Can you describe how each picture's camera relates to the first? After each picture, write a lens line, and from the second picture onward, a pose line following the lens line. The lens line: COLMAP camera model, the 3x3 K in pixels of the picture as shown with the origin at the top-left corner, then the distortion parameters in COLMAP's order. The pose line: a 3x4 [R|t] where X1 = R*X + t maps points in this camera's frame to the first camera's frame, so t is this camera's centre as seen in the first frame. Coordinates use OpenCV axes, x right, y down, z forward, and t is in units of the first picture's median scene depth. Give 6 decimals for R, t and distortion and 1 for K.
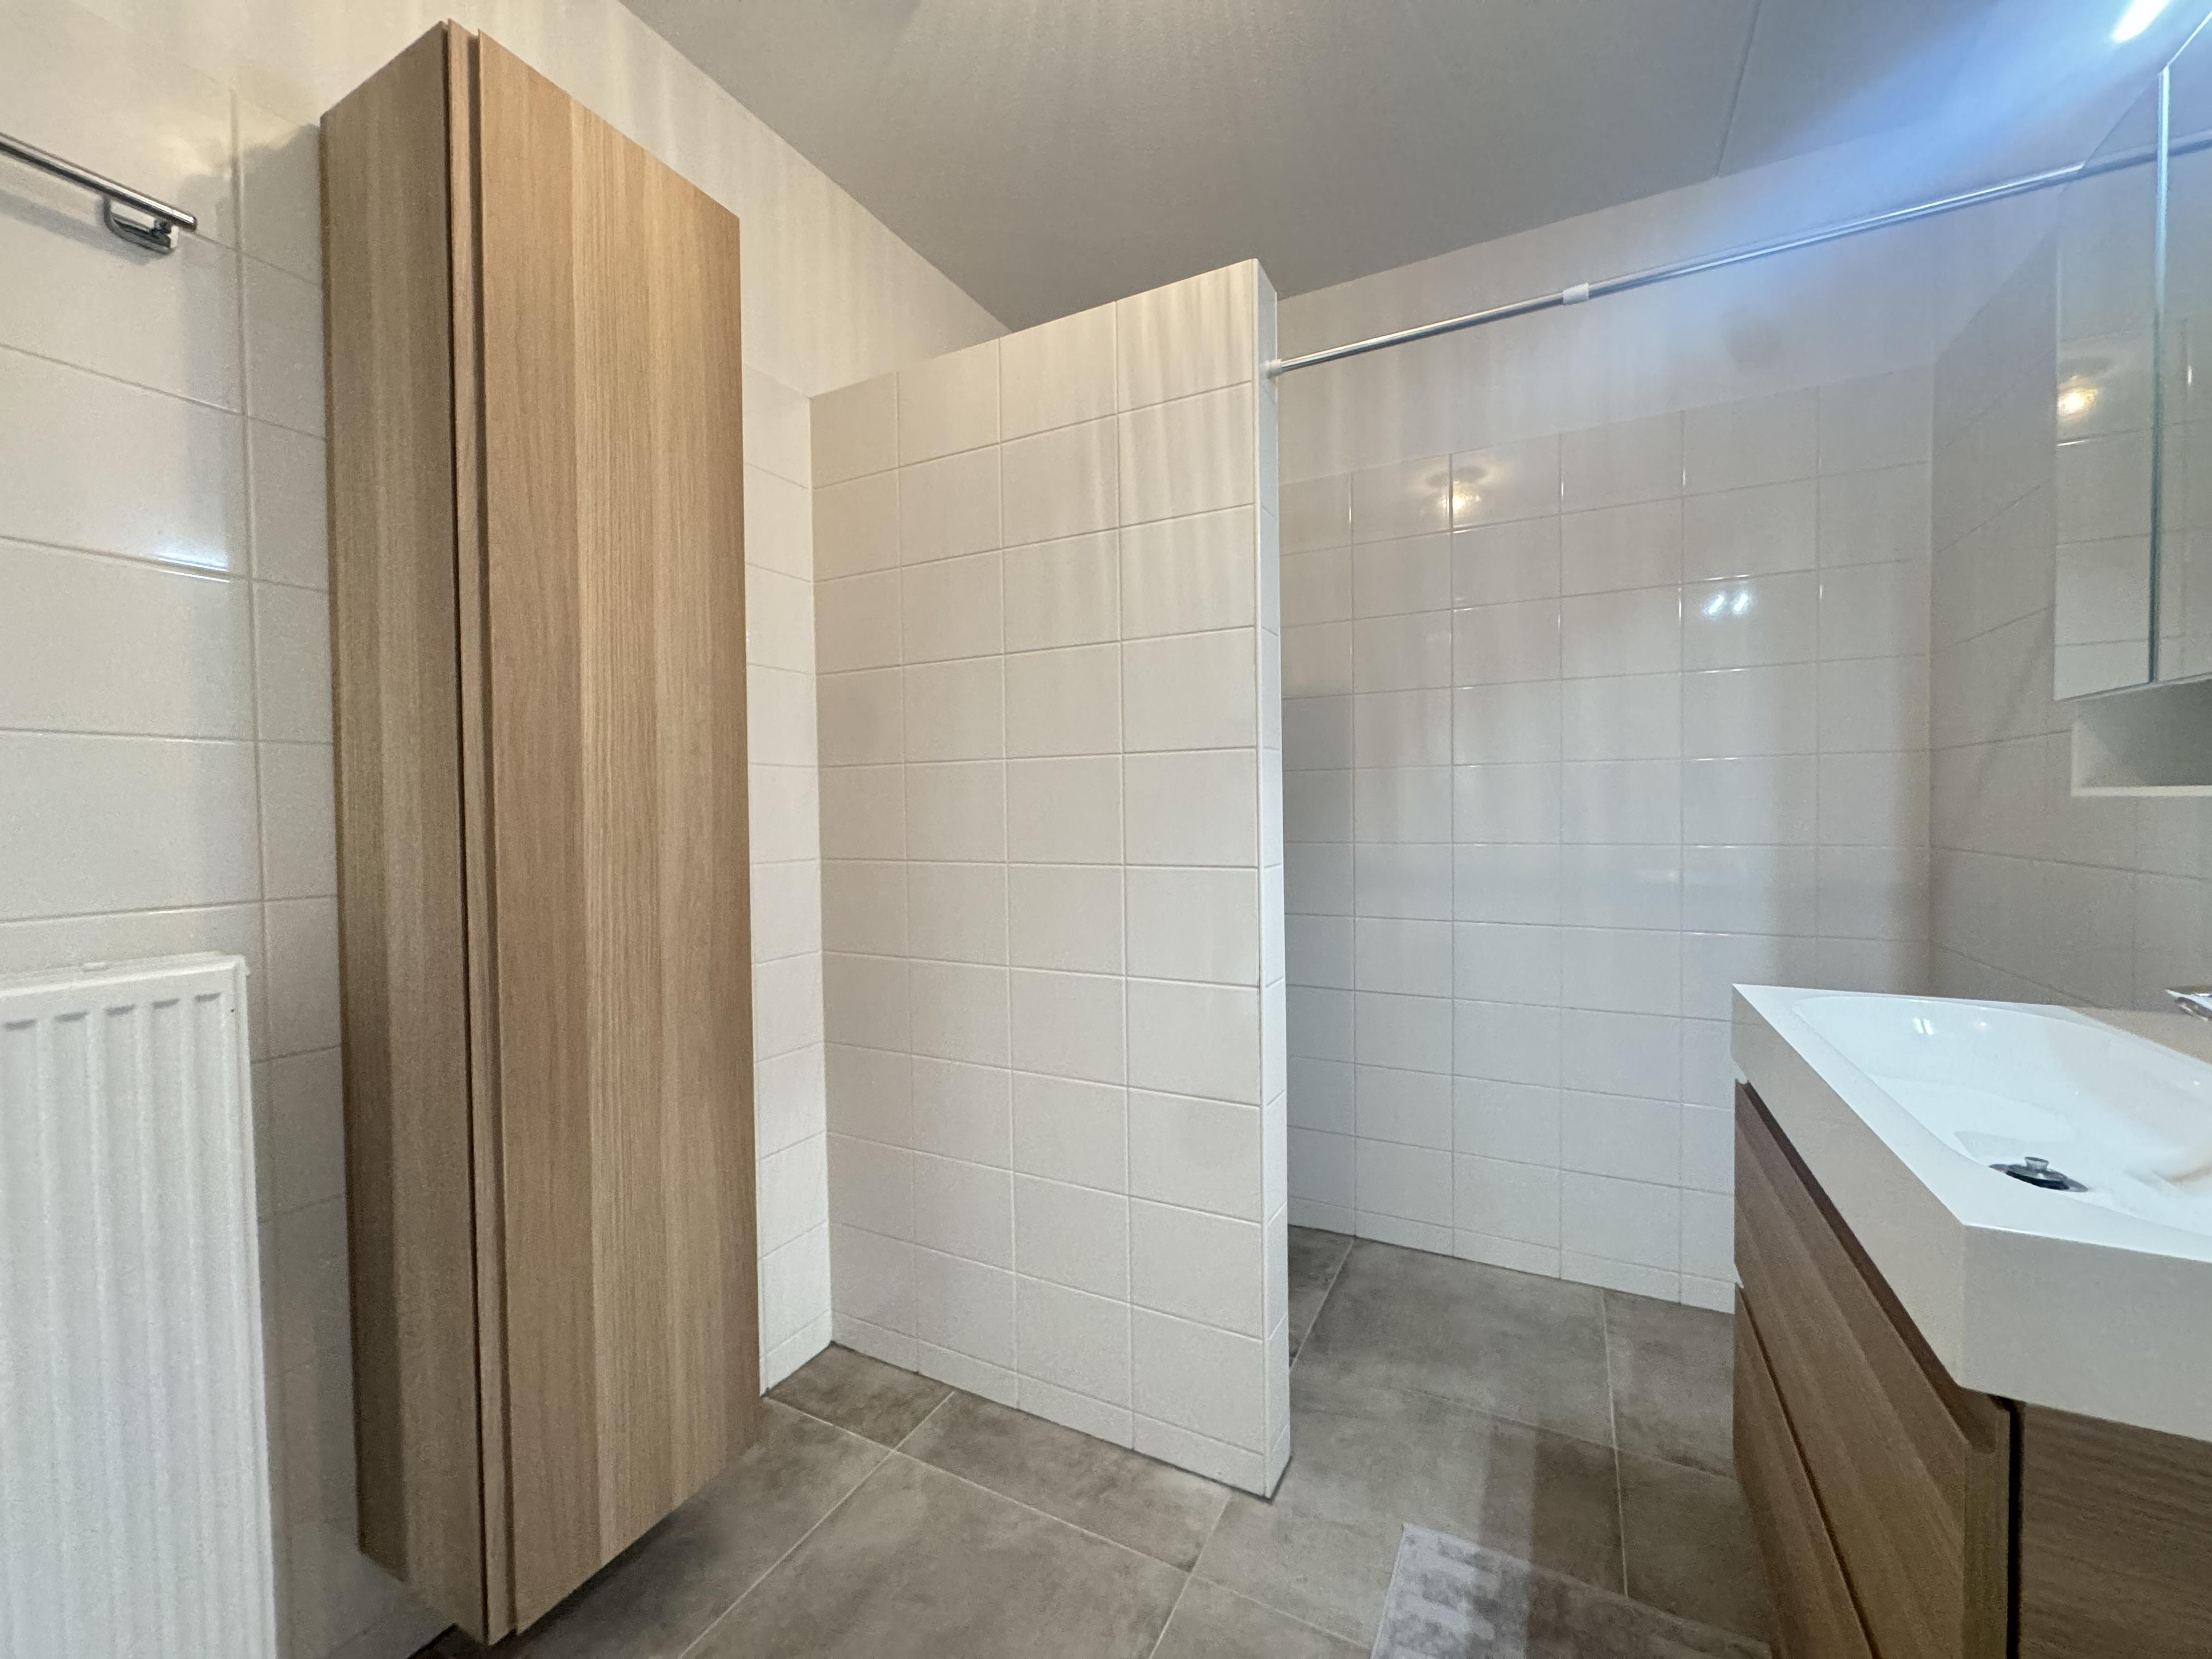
lens RADIAL K [[879.4, 0, 1107.1], [0, 879.4, 829.9], [0, 0, 1]] dist [-0.001816, -0.000447]
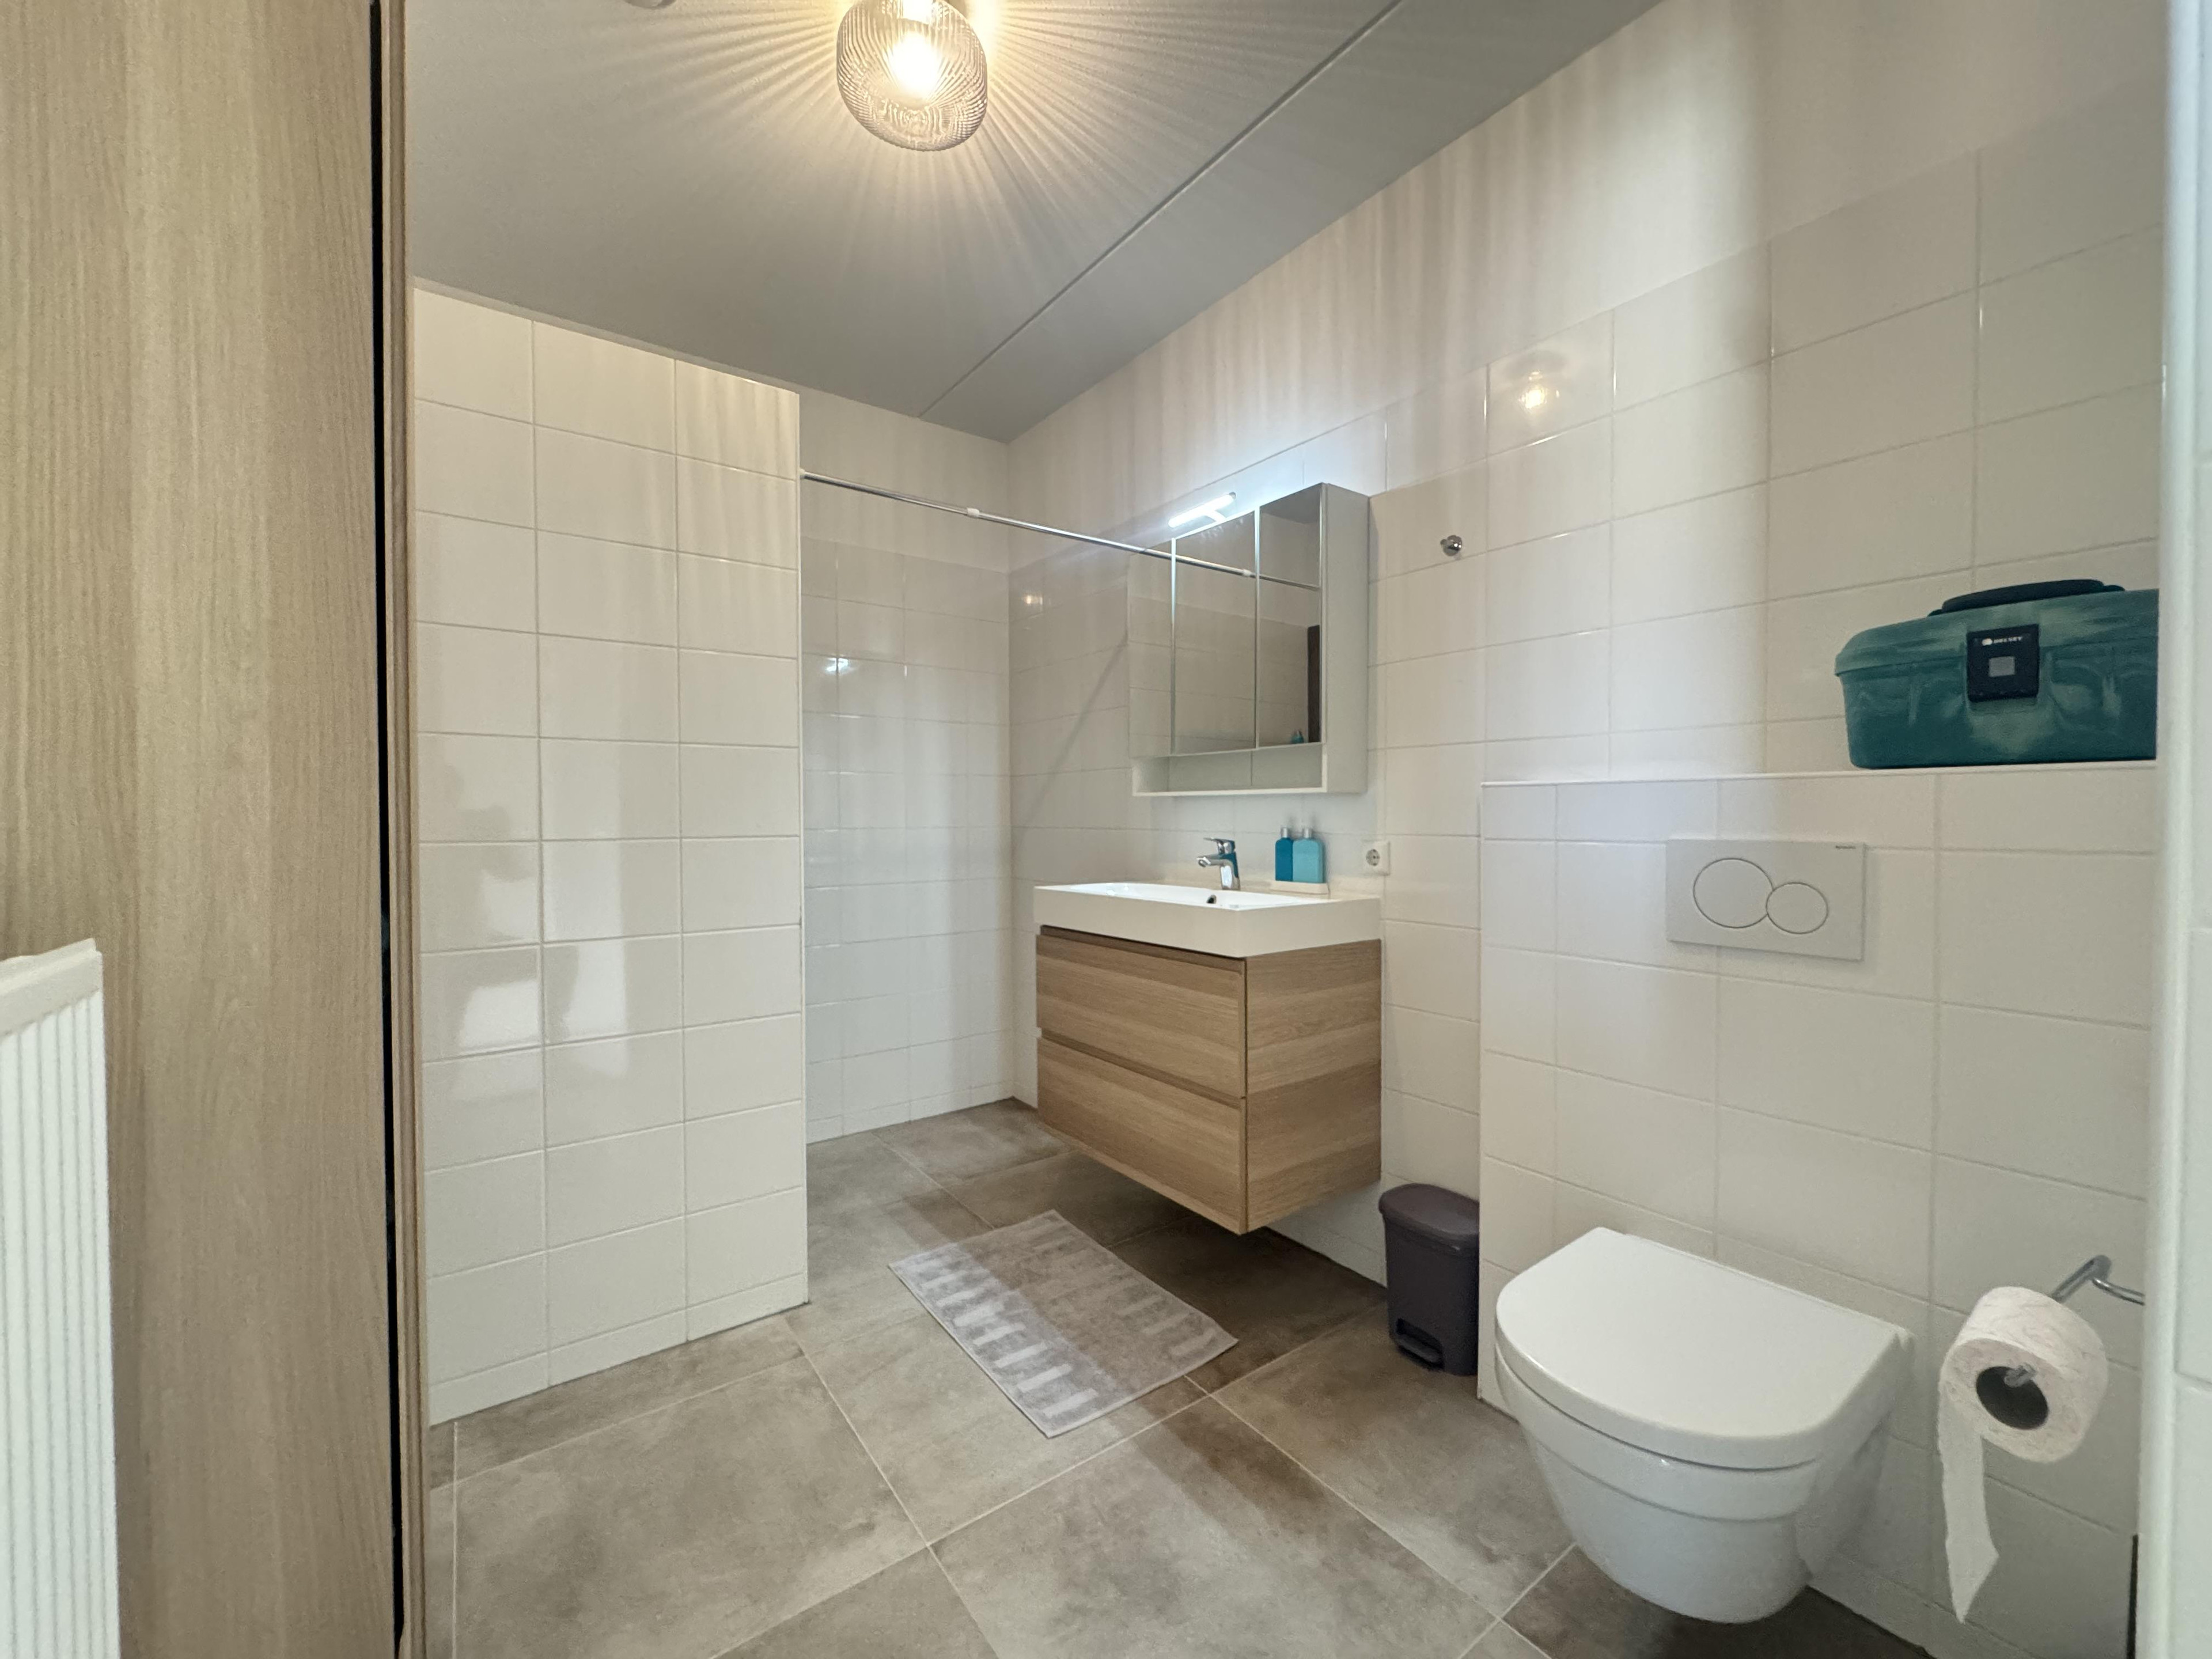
lens RADIAL K [[879.4, 0, 1107.1], [0, 879.4, 829.9], [0, 0, 1]] dist [-0.001816, -0.000447]
pose [[0.447623, -0.007536, 0.894191, -0.832624], [0.019359, 0.999812, -0.001265, 0.042934], [-0.894013, 0.017877, 0.447684, -0.035552]]
